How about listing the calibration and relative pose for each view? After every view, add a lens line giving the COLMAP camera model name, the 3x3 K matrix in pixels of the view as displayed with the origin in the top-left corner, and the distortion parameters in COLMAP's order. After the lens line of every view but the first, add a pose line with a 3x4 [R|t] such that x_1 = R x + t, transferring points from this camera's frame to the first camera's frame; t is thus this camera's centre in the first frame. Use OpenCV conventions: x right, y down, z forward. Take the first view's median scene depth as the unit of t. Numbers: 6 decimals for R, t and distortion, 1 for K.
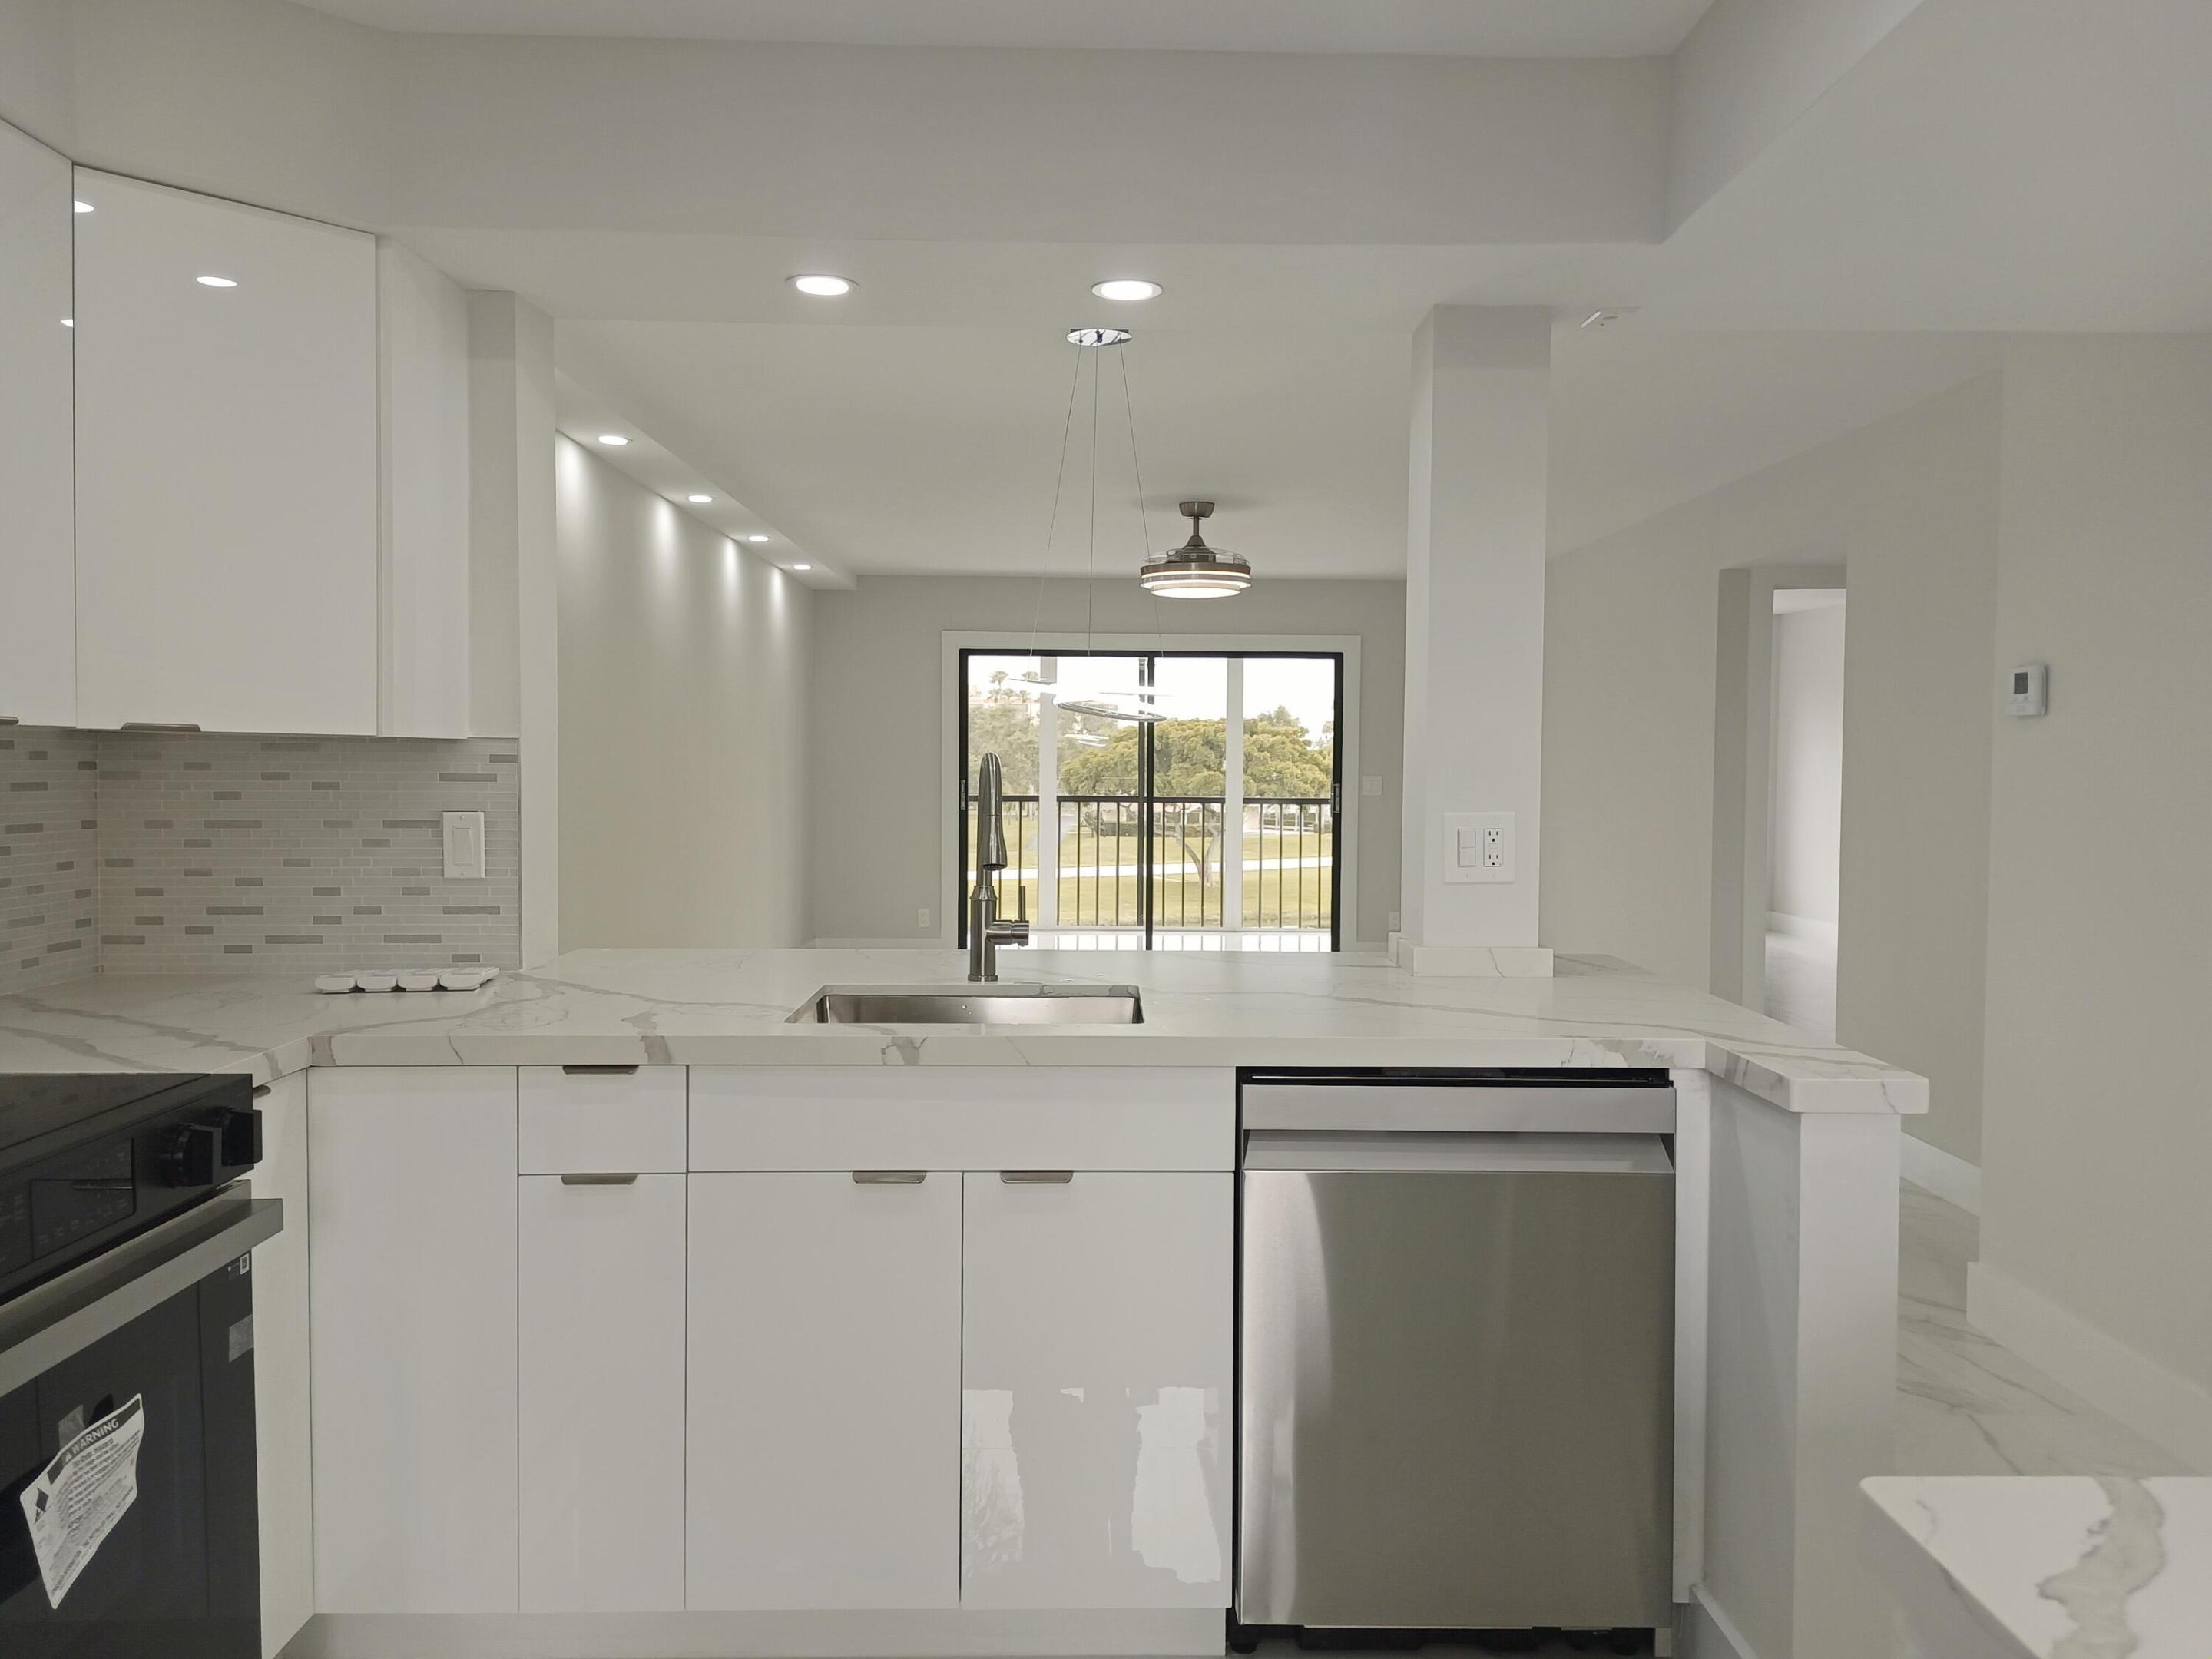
lens RADIAL K [[1637.8, 0, 1111.7], [0, 1637.8, 843.7], [0, 0, 1]] dist [0.073398, -0.008673]
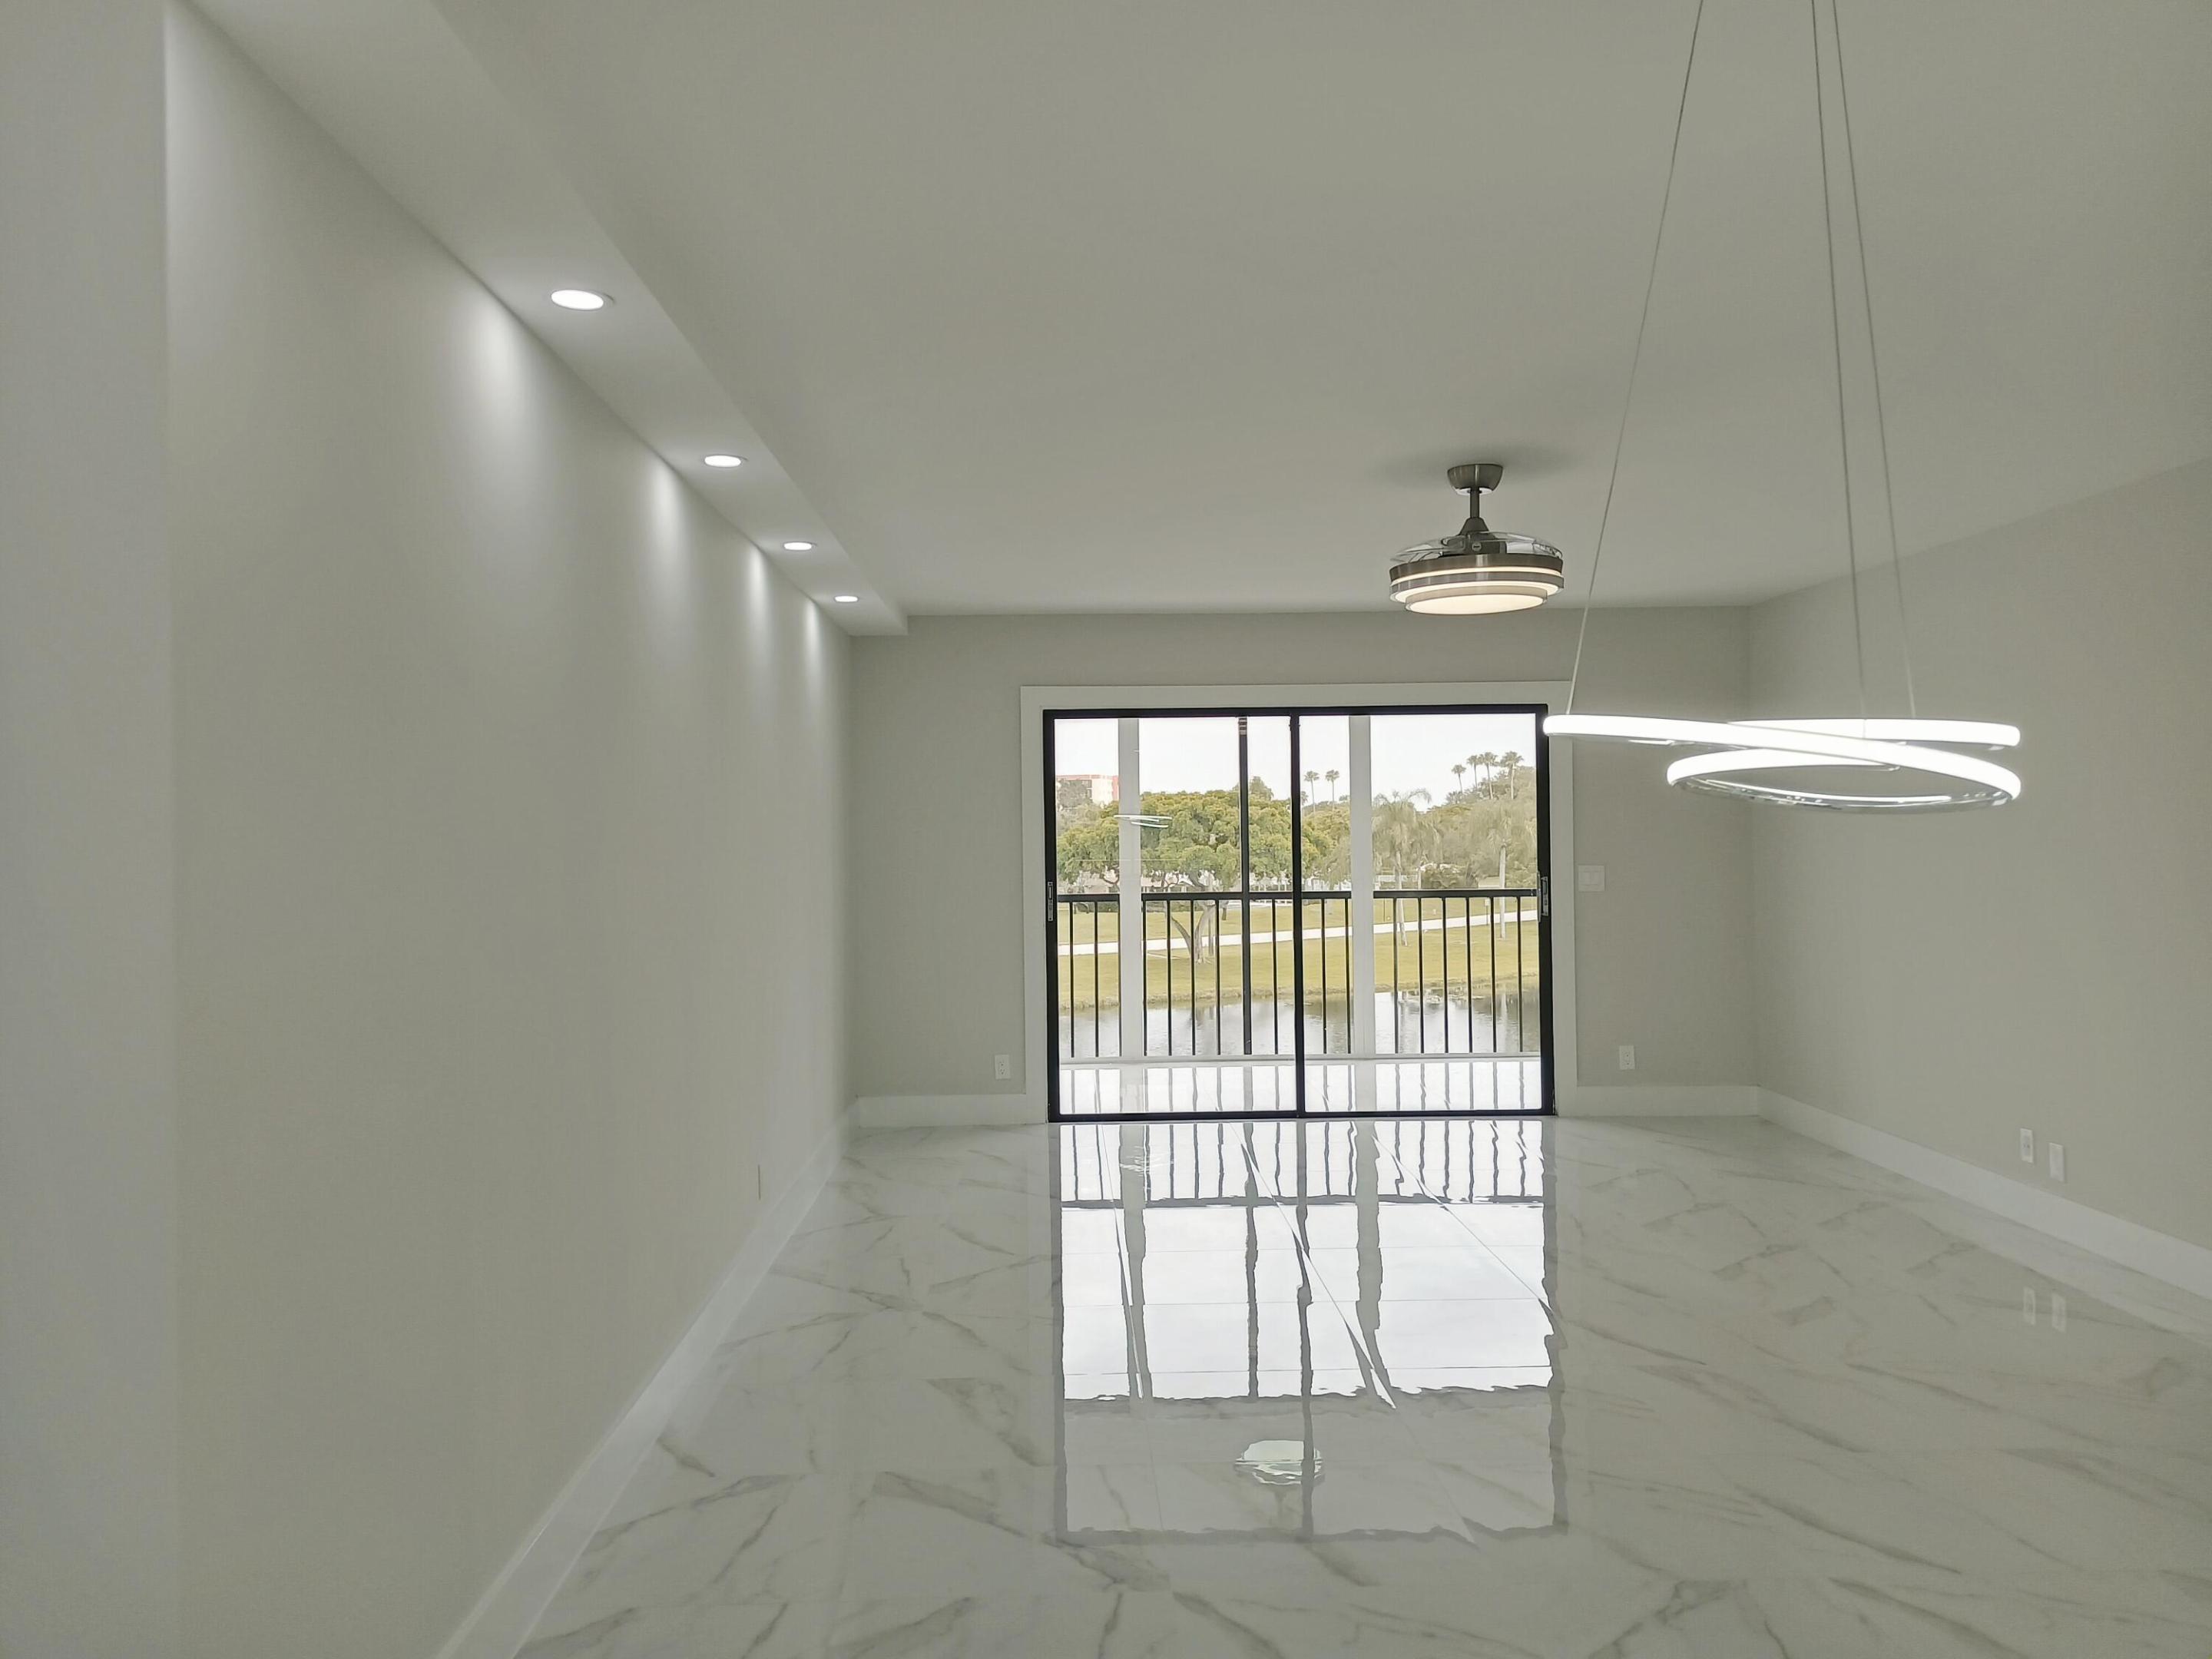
lens RADIAL K [[1637.8, 0, 1097.2], [0, 1637.8, 852.3], [0, 0, 1]] dist [0.073398, -0.008673]
pose [[0.999695, -0.023707, 0.006908, -0.074523], [0.023966, 0.998902, -0.040253, -0.022176], [-0.005946, 0.040406, 0.999166, 0.247408]]
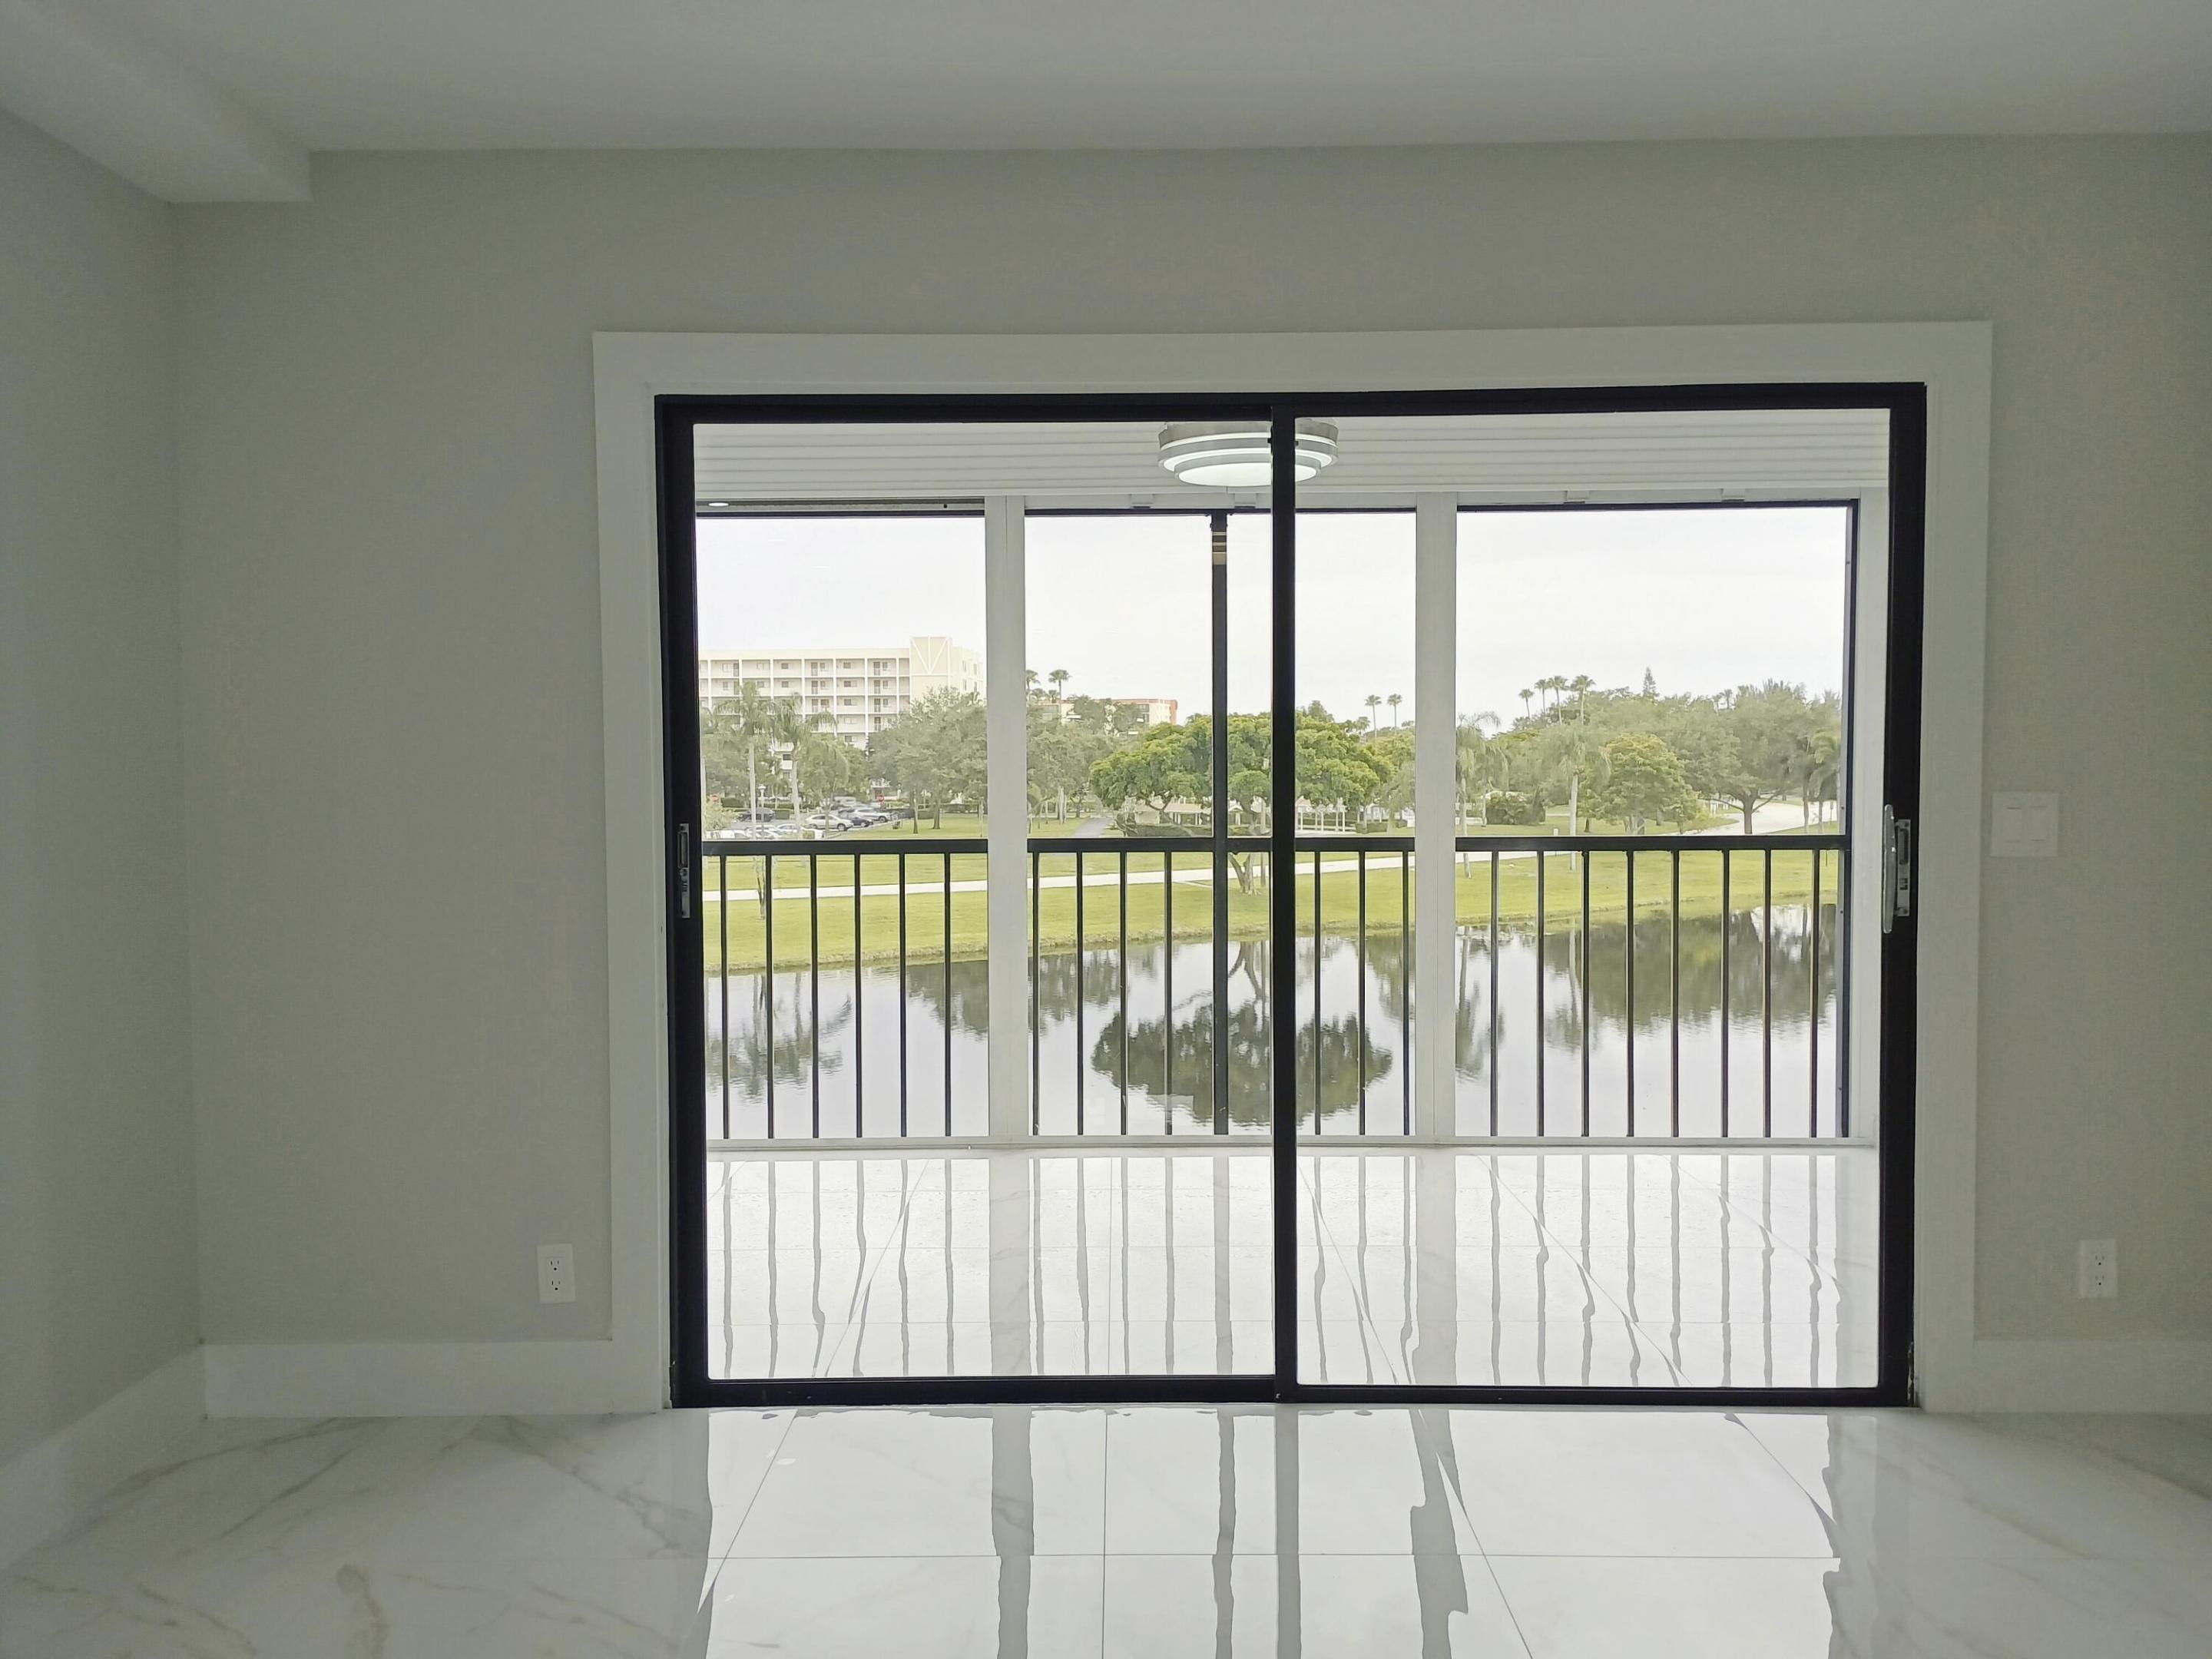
lens RADIAL K [[1637.8, 0, 1085.4], [0, 1637.8, 852.4], [0, 0, 1]] dist [0.073398, -0.008673]
pose [[0.999229, -0.014250, -0.036592, -0.002912], [0.014433, 0.999885, 0.004737, -0.034418], [0.036520, -0.005262, 0.999319, 0.695783]]
